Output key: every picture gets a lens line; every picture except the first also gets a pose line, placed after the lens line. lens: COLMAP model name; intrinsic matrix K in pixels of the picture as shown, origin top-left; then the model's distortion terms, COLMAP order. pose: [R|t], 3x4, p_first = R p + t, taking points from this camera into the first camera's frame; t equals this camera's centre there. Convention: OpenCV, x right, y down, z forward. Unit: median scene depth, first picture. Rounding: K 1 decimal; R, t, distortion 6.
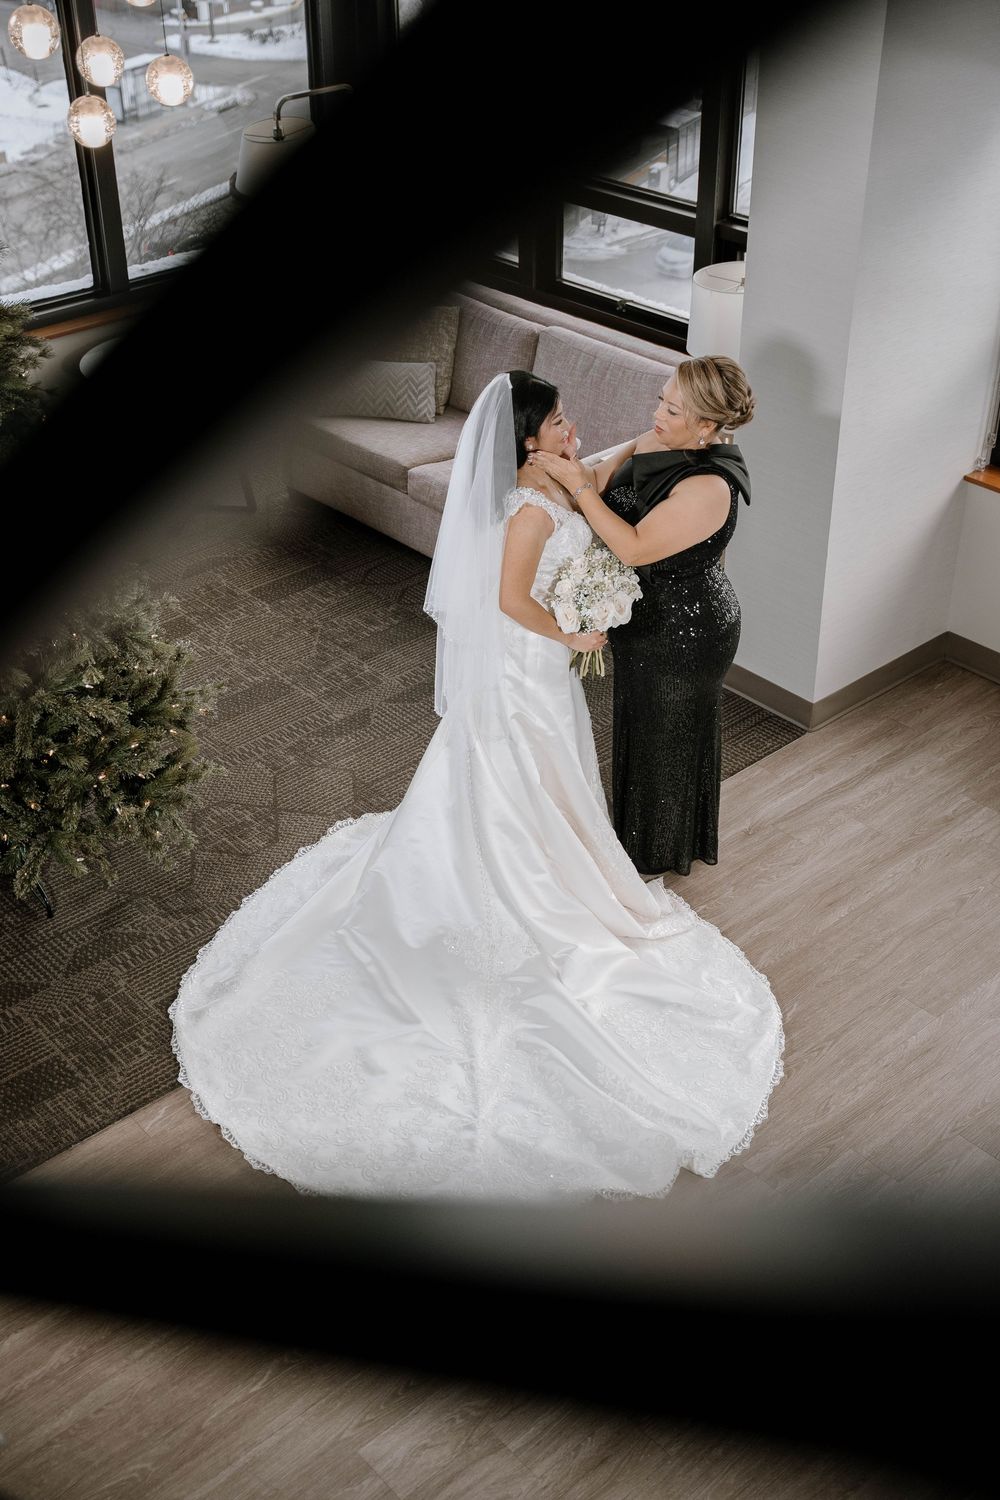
lens RADIAL K [[1755.5, 0, 493.2], [0, 1755.5, 734.7], [0, 0, 1]] dist [0.024374, 0.000000]
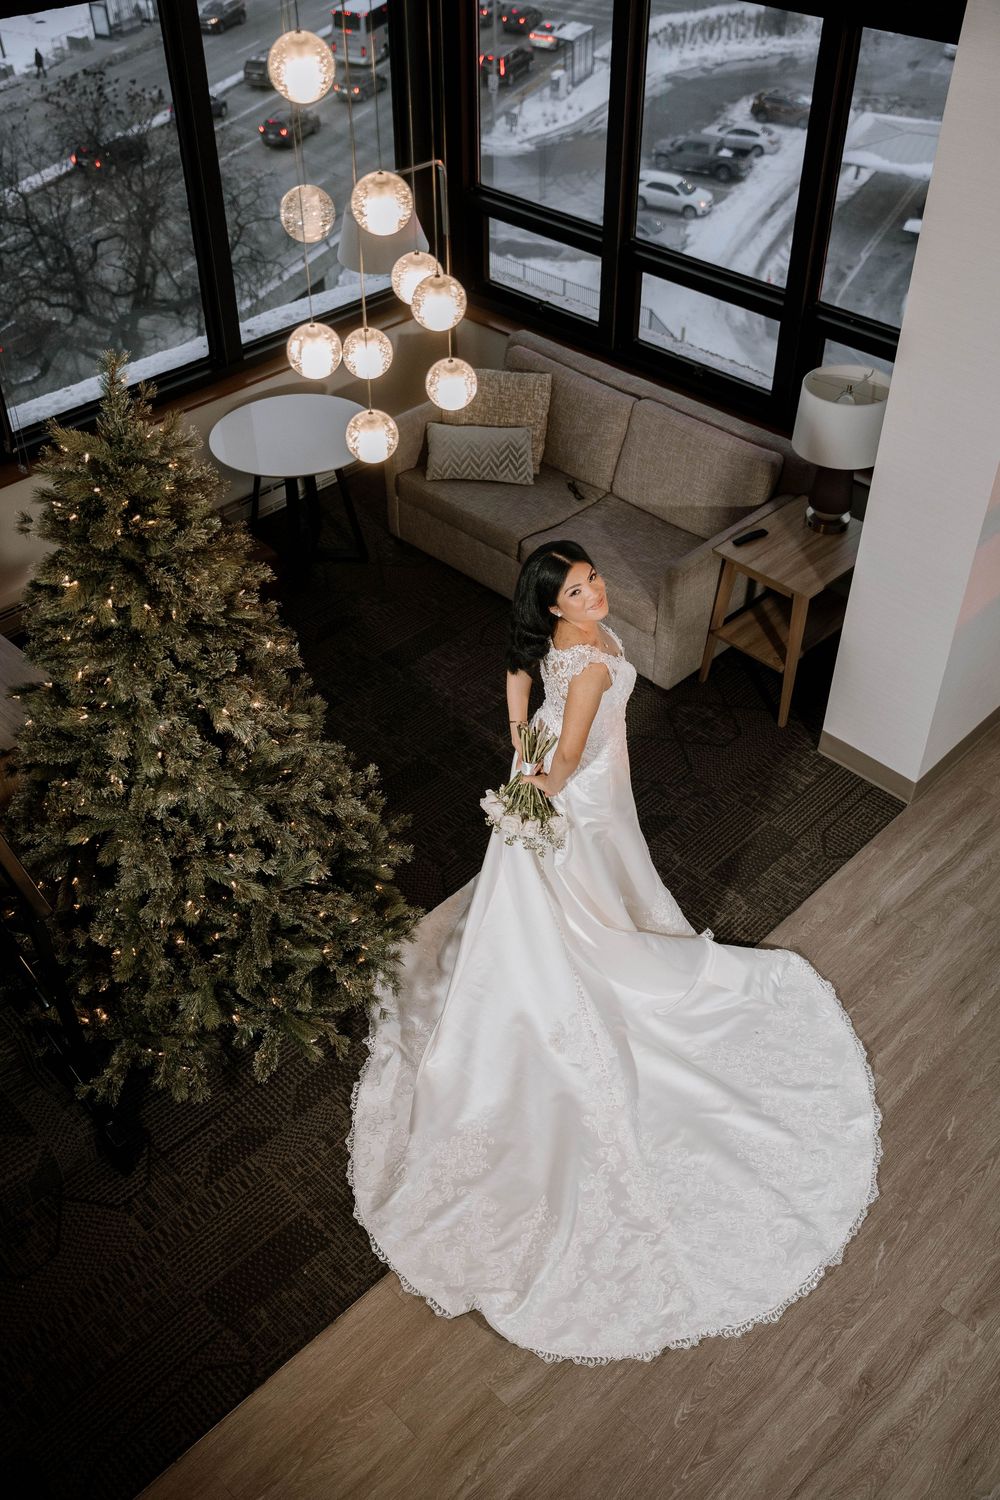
lens RADIAL K [[1368.8, 0, 503.6], [0, 1368.8, 749.1], [0, 0, 1]] dist [-0.066252, 0.097238]
pose [[0.998277, -0.031693, 0.049372, -0.119469], [0.023708, 0.987685, 0.154648, -0.175278], [-0.053666, -0.153211, 0.986735, 0.156854]]
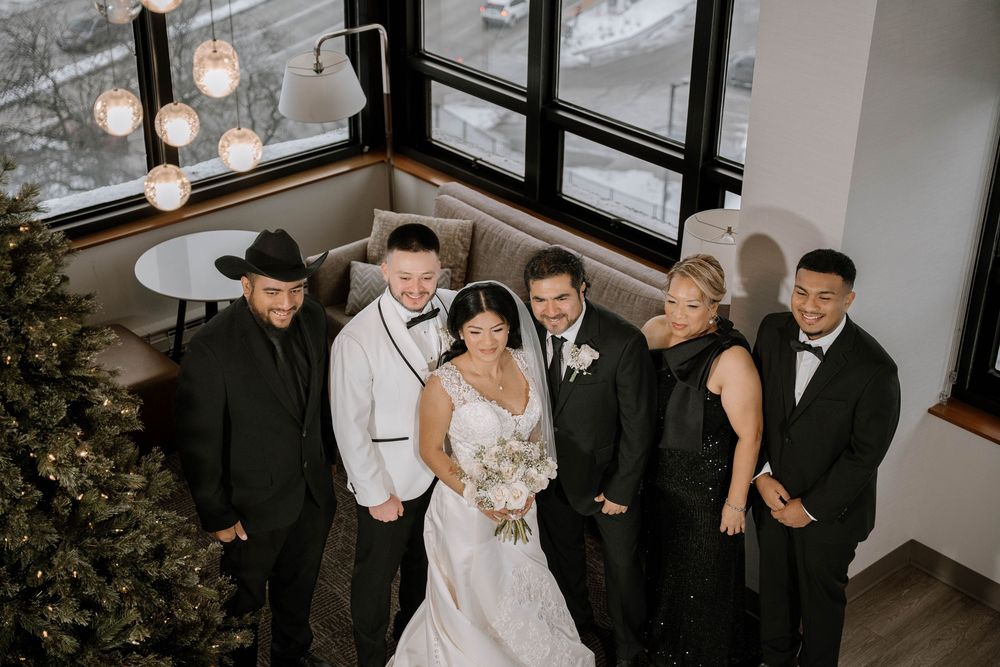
lens RADIAL K [[1493.6, 0, 496.2], [0, 1493.6, 324.6], [0, 0, 1]] dist [0.150895, 0.000000]
pose [[0.999645, 0.020506, 0.017016, -0.023422], [-0.018935, 0.995954, -0.087848, -0.110545], [-0.018748, 0.087495, 0.995989, 0.047201]]
